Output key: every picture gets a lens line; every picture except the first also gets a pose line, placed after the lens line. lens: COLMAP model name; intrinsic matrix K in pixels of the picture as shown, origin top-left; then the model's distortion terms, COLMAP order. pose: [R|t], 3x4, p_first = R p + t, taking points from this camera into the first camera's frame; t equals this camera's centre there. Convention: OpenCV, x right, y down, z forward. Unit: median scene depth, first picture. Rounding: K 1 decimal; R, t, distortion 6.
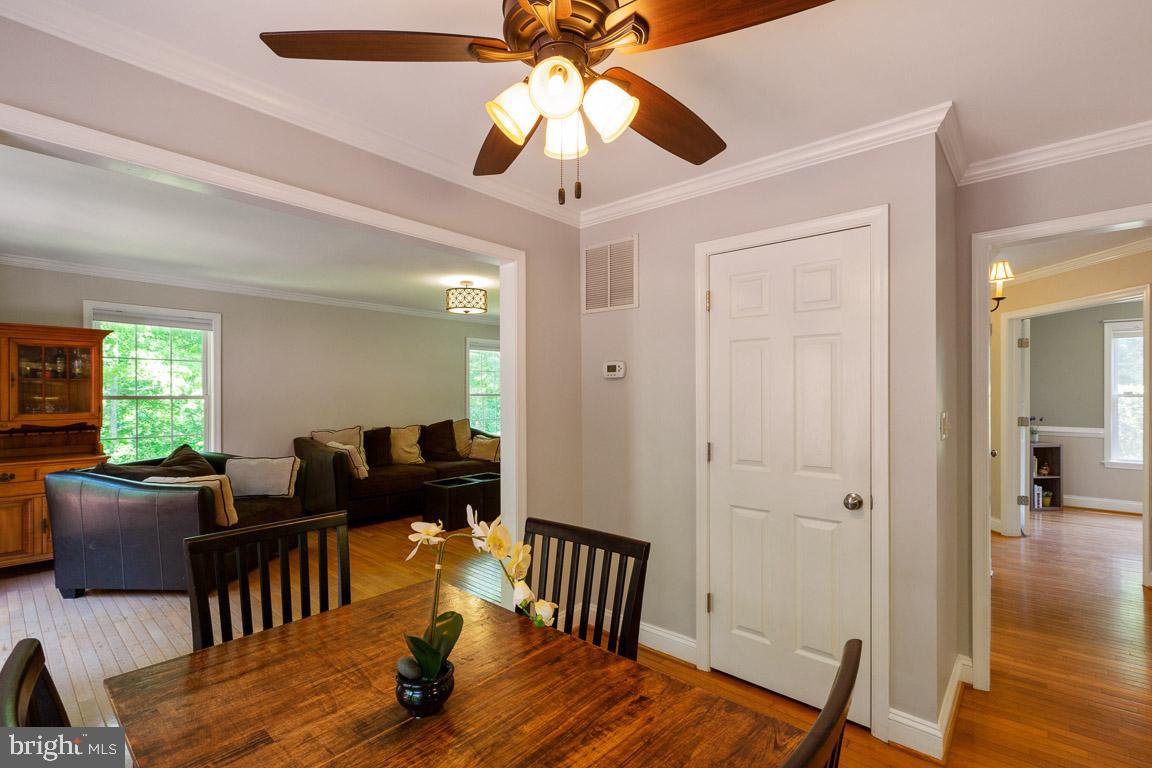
lens RADIAL K [[520.7, 0, 577.3], [0, 520.7, 391.6], [0, 0, 1]] dist [-0.004757, -0.000270]
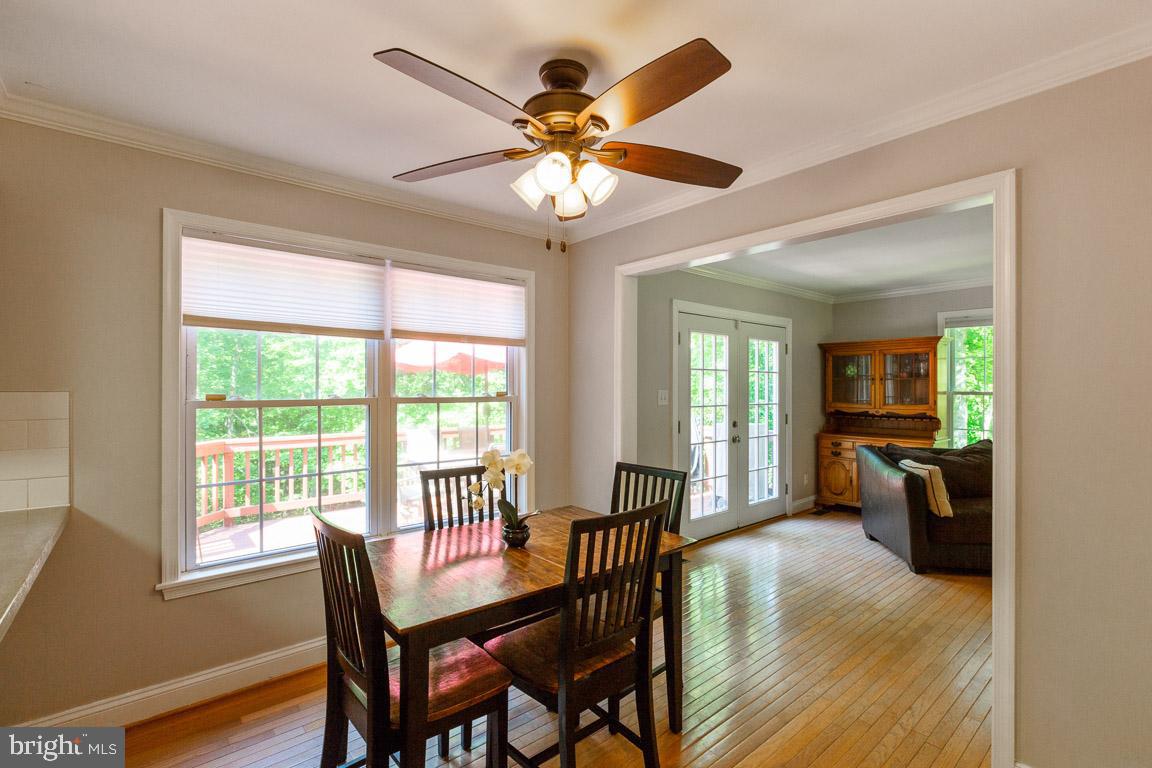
lens RADIAL K [[520.7, 0, 577.3], [0, 520.7, 391.6], [0, 0, 1]] dist [-0.004757, -0.000270]
pose [[-0.148344, 0.002518, -0.988933, 0.390393], [0.000713, 0.999997, 0.002439, 0.004992], [0.988936, -0.000344, -0.148345, 0.362189]]
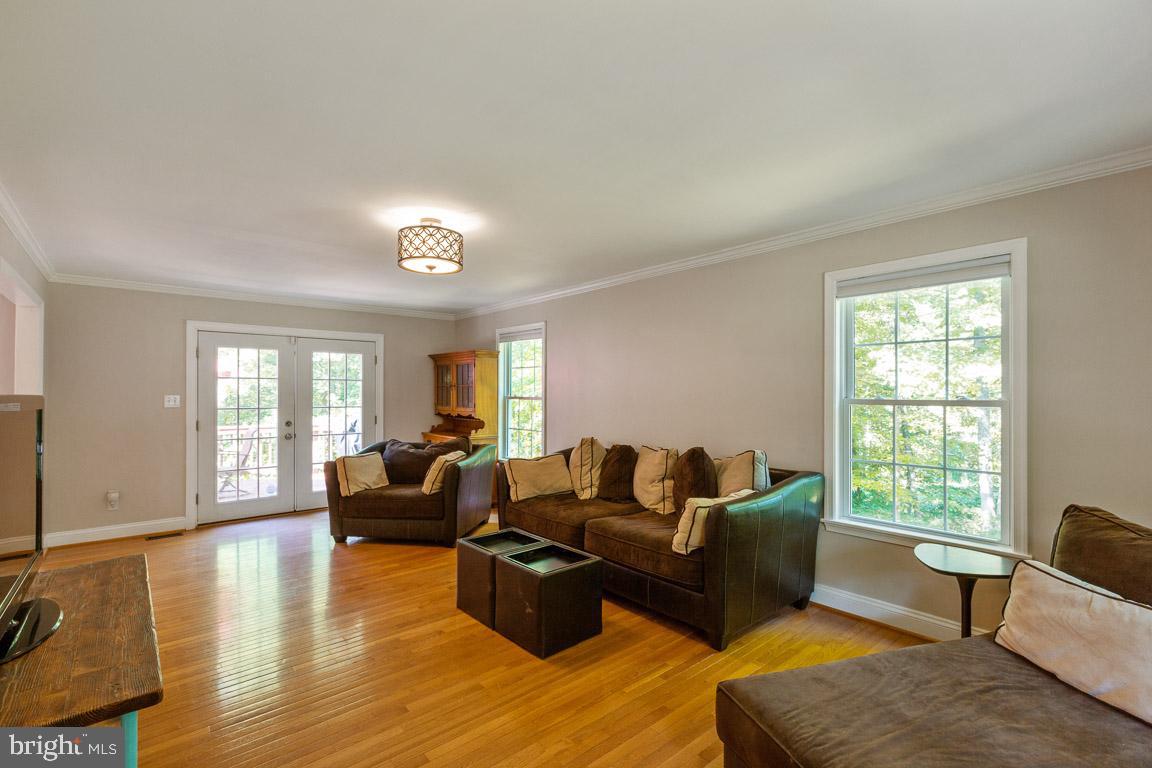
lens RADIAL K [[520.7, 0, 577.3], [0, 520.7, 391.6], [0, 0, 1]] dist [-0.004757, -0.000270]
pose [[-0.138653, -0.009127, -0.990299, 0.450117], [0.000199, 0.999957, -0.009244, 0.008672], [0.990341, -0.001479, -0.138645, 1.483317]]
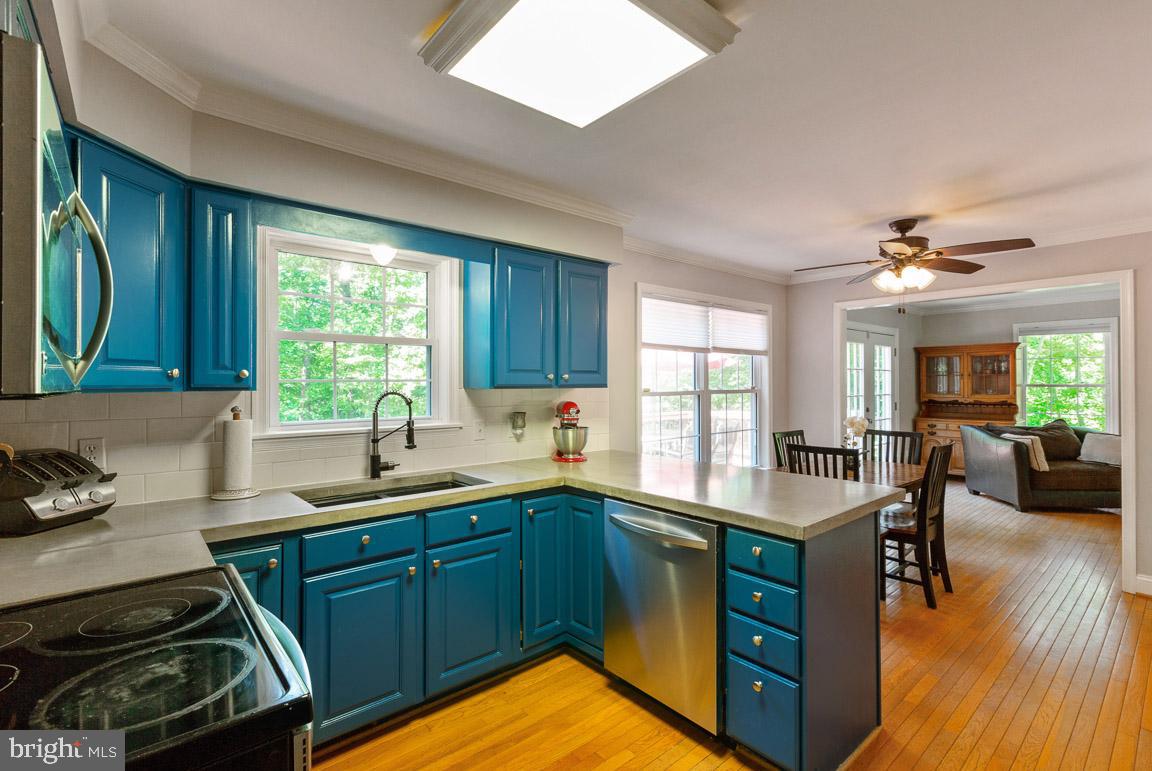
lens RADIAL K [[528.5, 0, 575.6], [0, 528.5, 381.9], [0, 0, 1]] dist [0.001206, 0.000267]
pose [[-0.140831, -0.006044, -0.990015, 0.865476], [0.006472, 0.999954, -0.007025, 0.003547], [0.990013, -0.007397, -0.140785, -0.097494]]
